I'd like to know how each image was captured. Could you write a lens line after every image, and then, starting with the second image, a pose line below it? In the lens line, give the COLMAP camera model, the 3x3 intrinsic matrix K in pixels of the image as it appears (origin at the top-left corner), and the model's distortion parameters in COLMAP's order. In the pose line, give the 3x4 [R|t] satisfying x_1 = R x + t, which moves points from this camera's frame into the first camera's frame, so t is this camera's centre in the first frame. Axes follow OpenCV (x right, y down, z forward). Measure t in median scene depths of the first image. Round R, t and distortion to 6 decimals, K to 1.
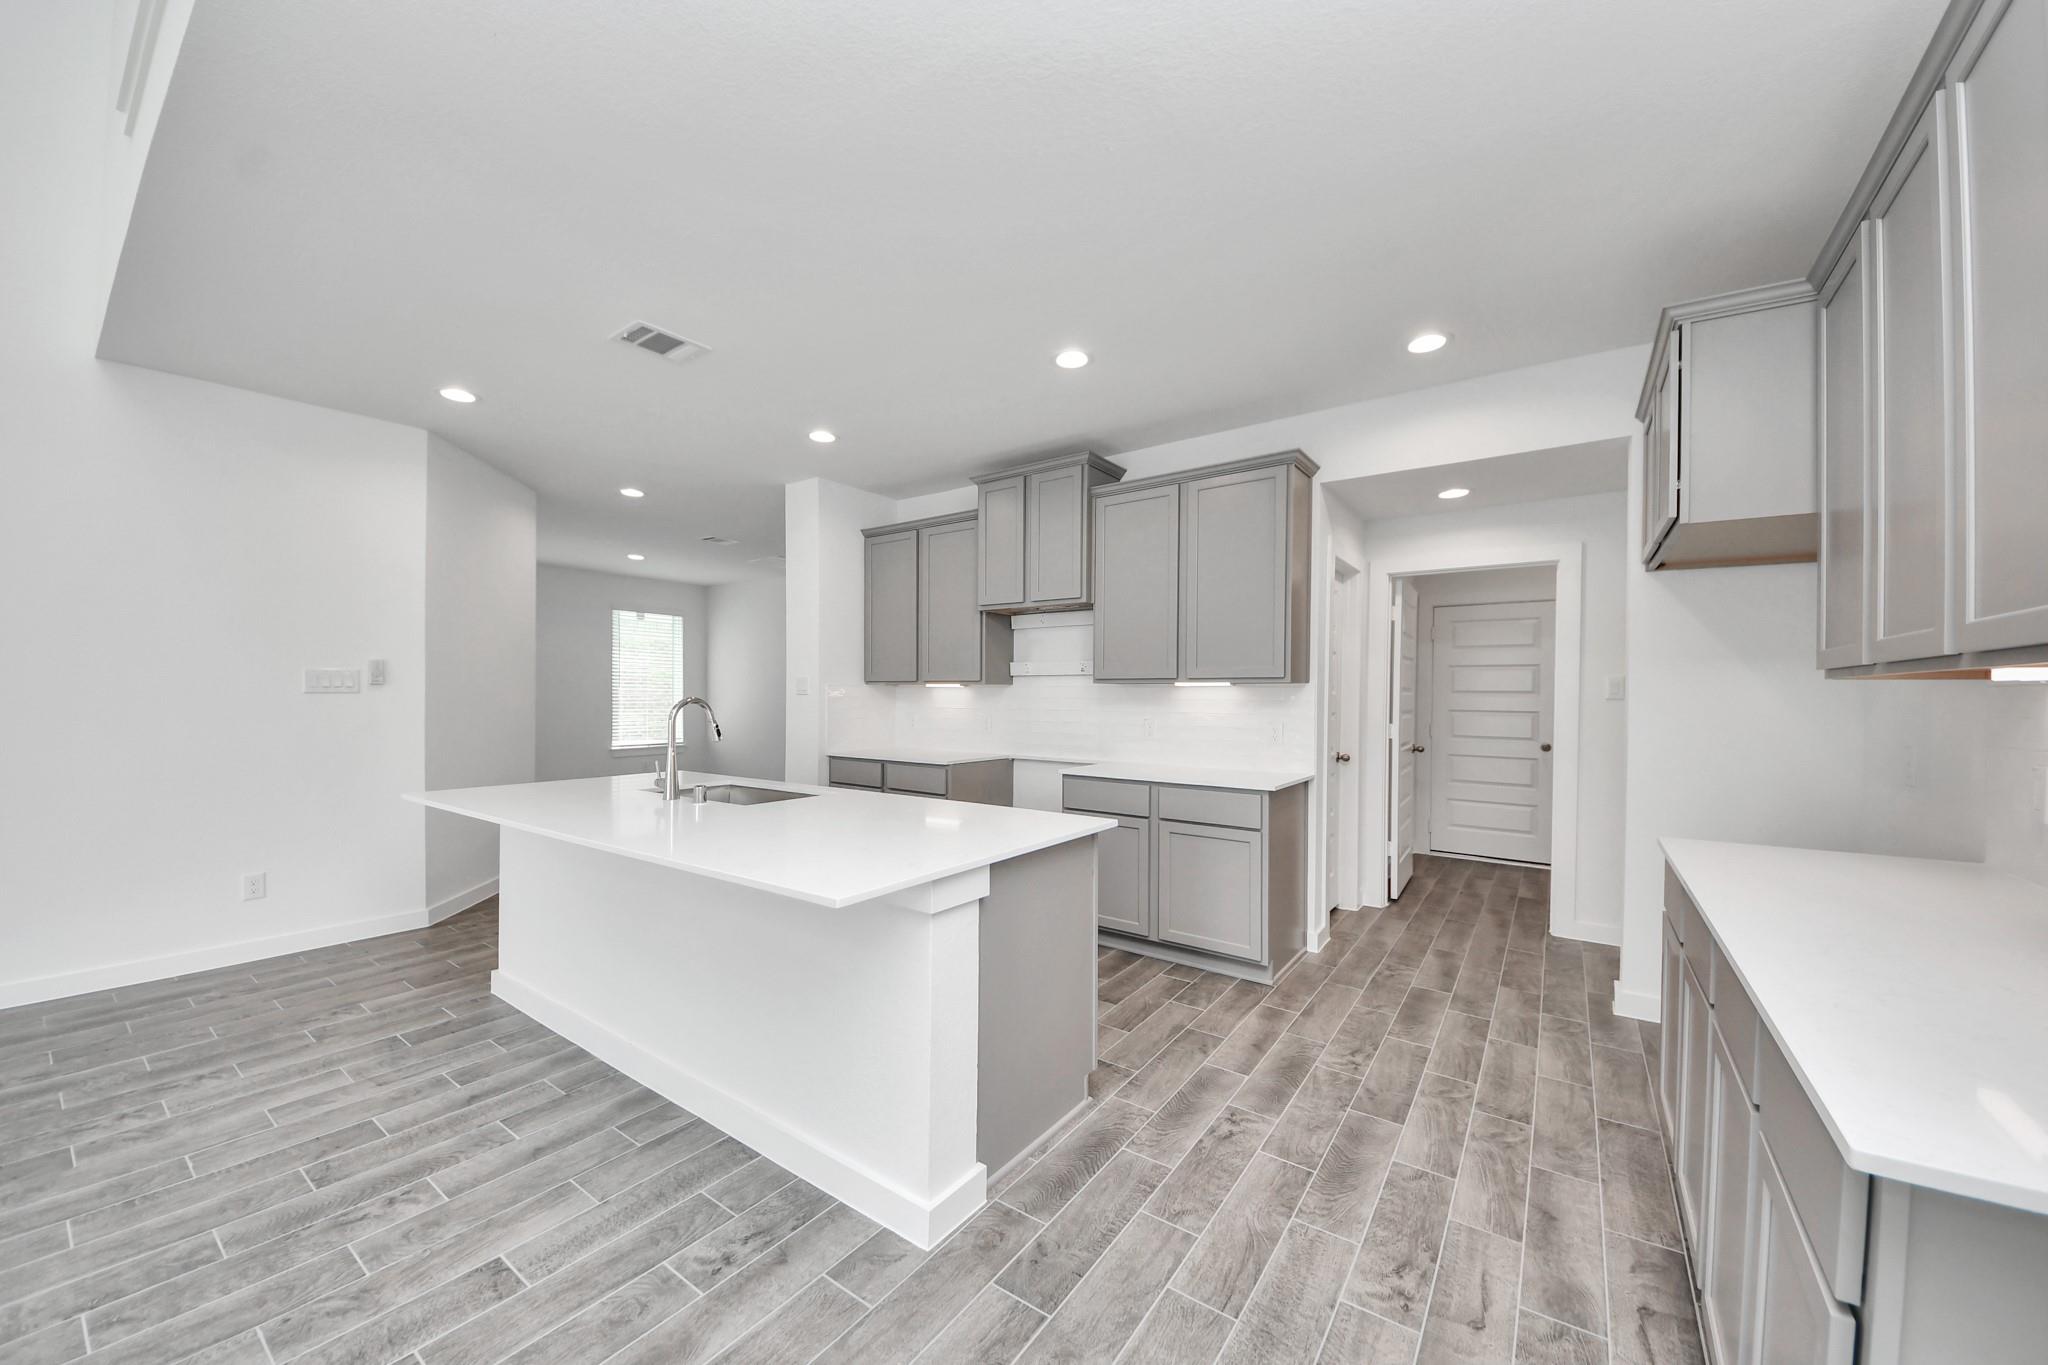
lens RADIAL K [[749.6, 0, 1033.6], [0, 749.6, 697.5], [0, 0, 1]] dist [0.042171, -0.025363]
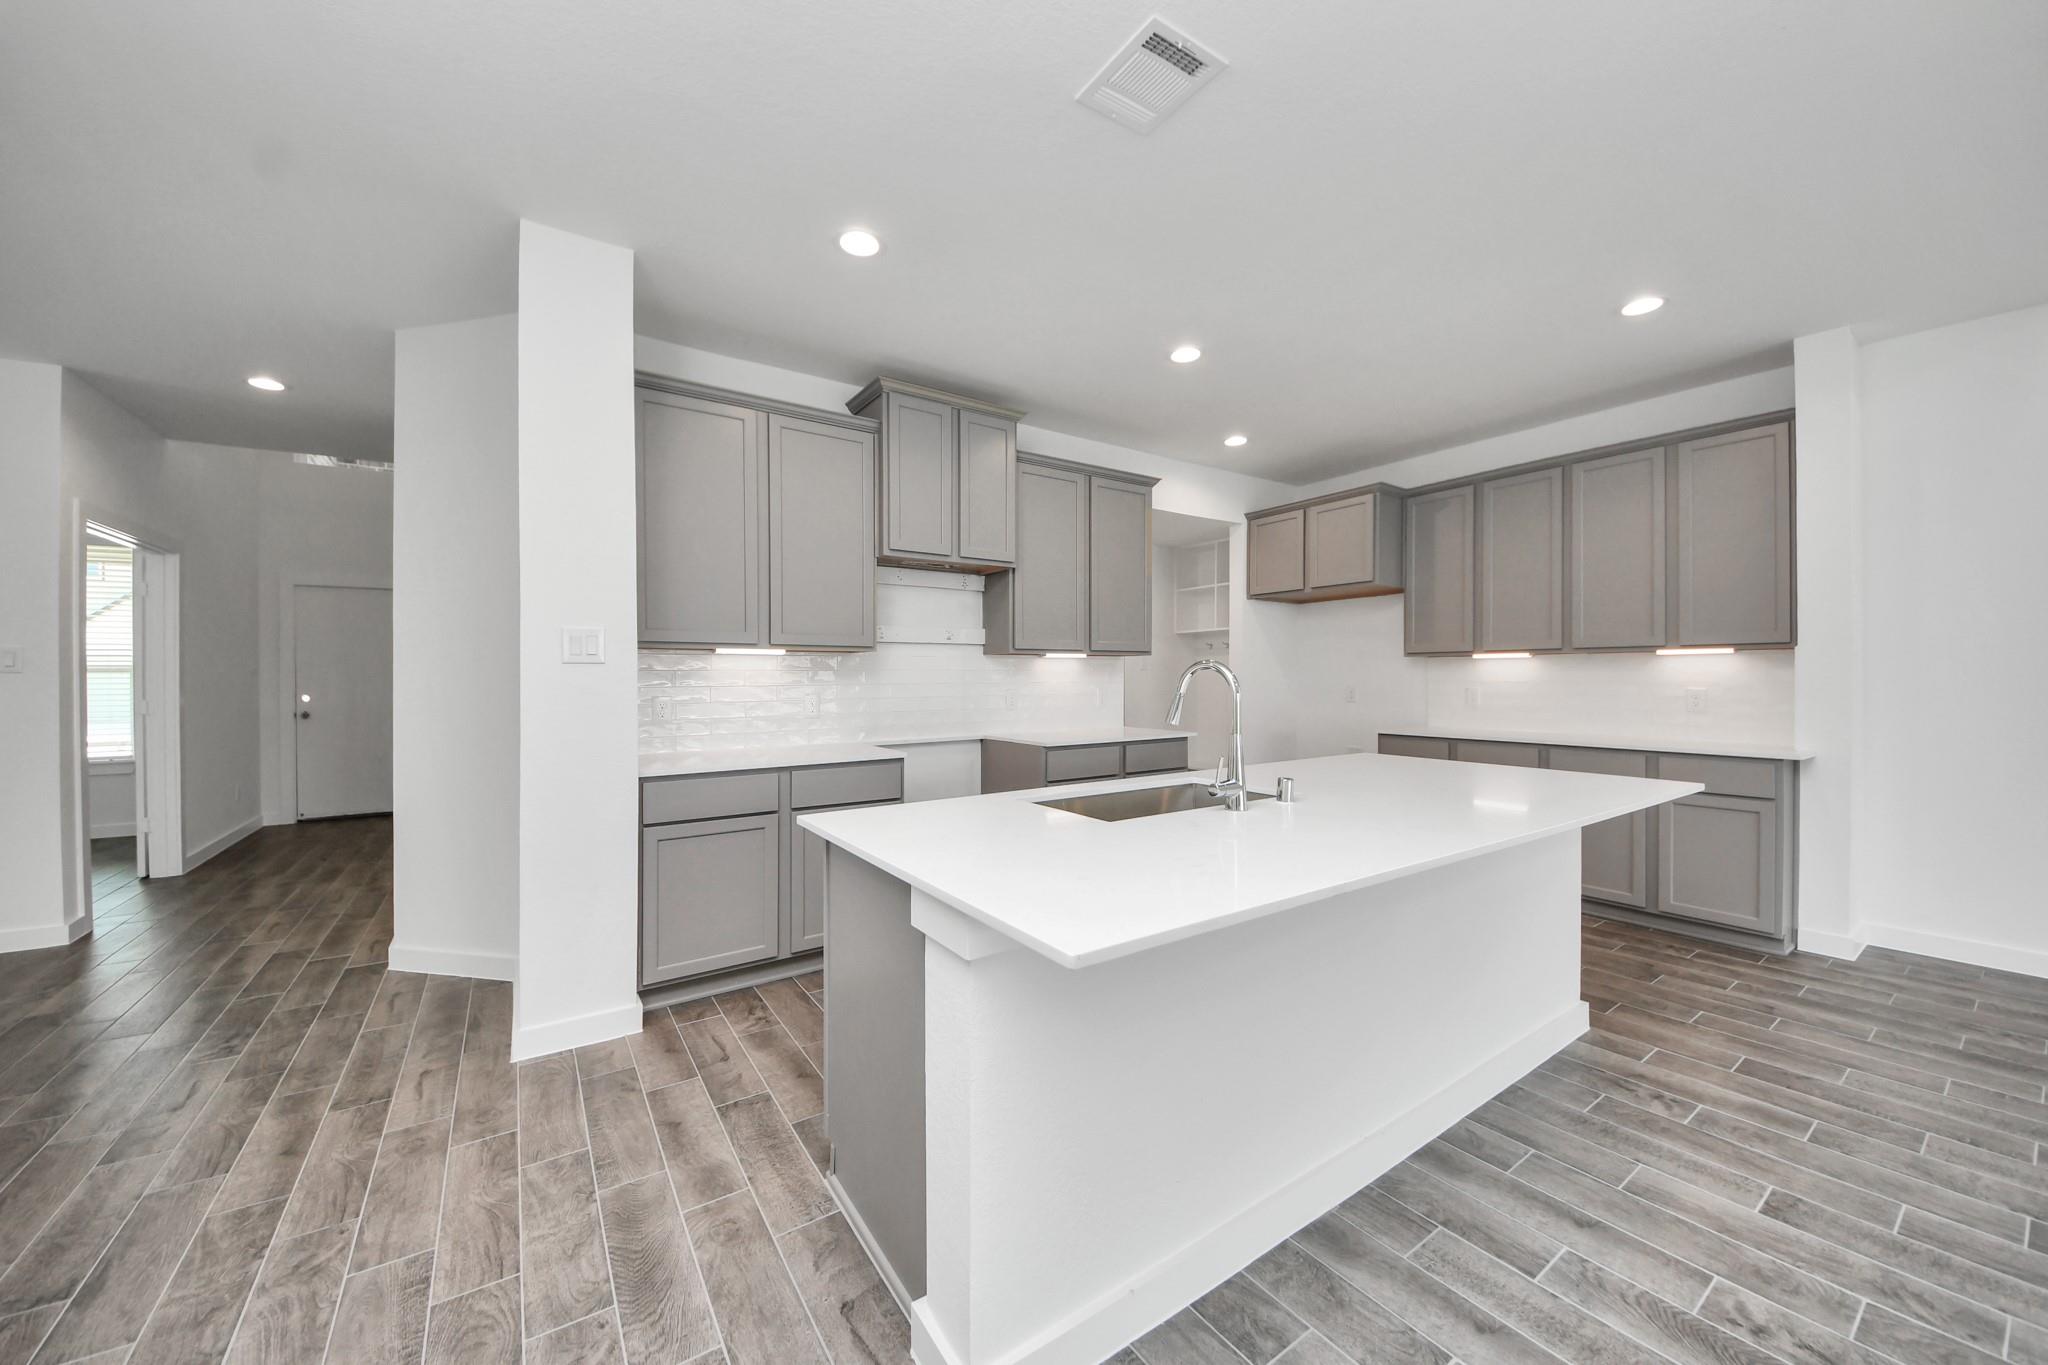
lens RADIAL K [[739.2, 0, 1036.7], [0, 739.2, 681.0], [0, 0, 1]] dist [0.021129, -0.012663]
pose [[0.329289, -0.018540, 0.944047, -0.957164], [0.009288, 0.999822, 0.016396, 0.001839], [-0.944183, 0.003369, 0.329403, 0.780762]]
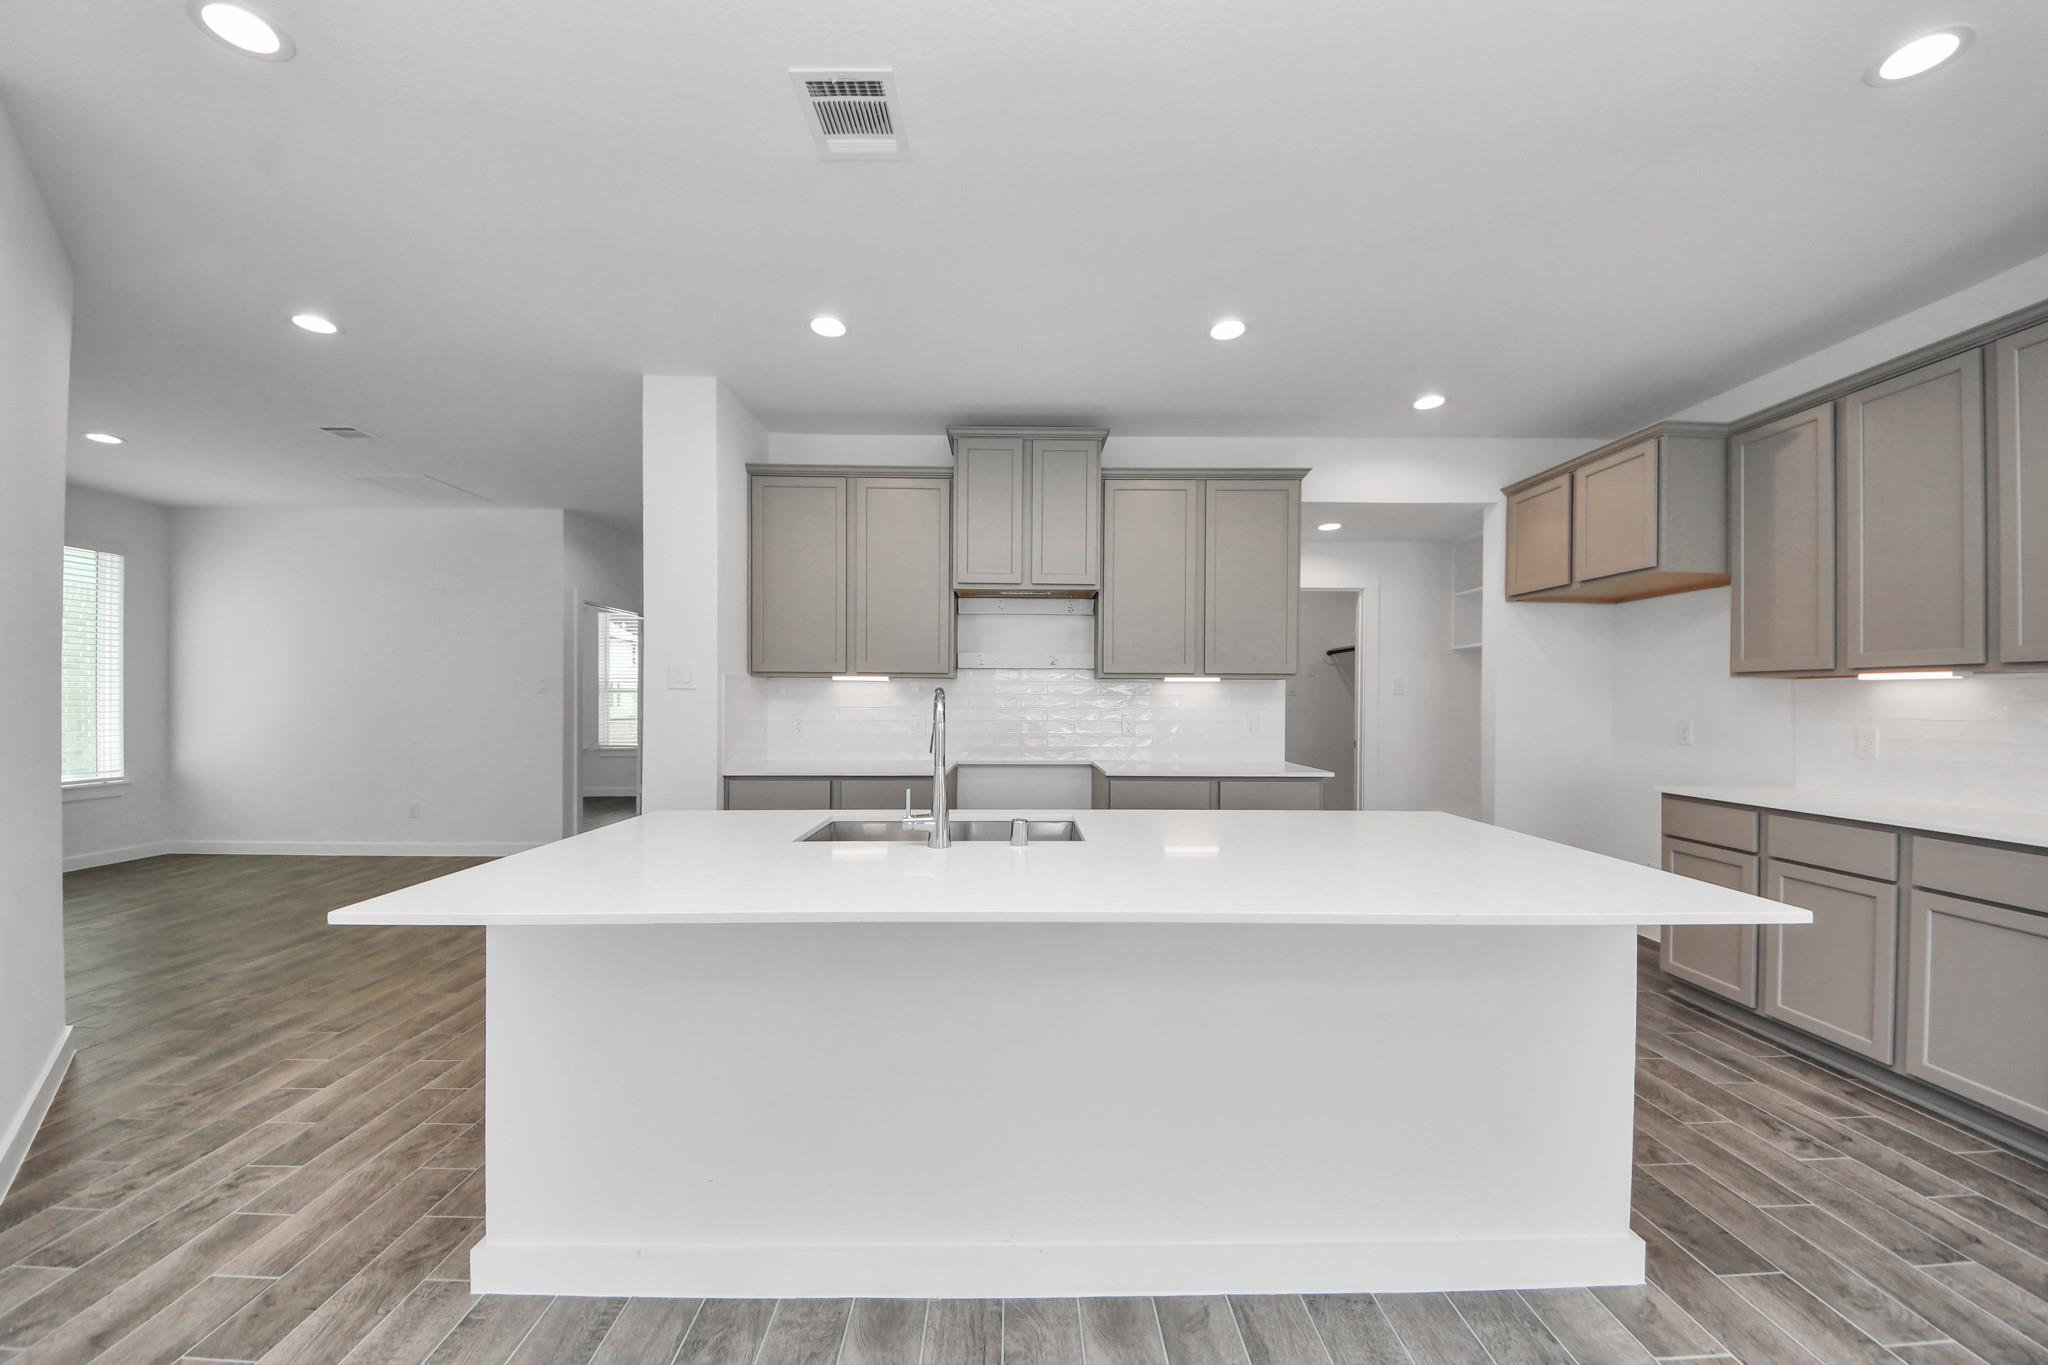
lens RADIAL K [[749.6, 0, 1033.6], [0, 749.6, 697.5], [0, 0, 1]] dist [0.042171, -0.025363]
pose [[0.799511, -0.005523, 0.600626, -0.653714], [0.004008, 0.999985, 0.003860, 0.002330], [-0.600638, -0.000679, 0.799521, 0.359705]]
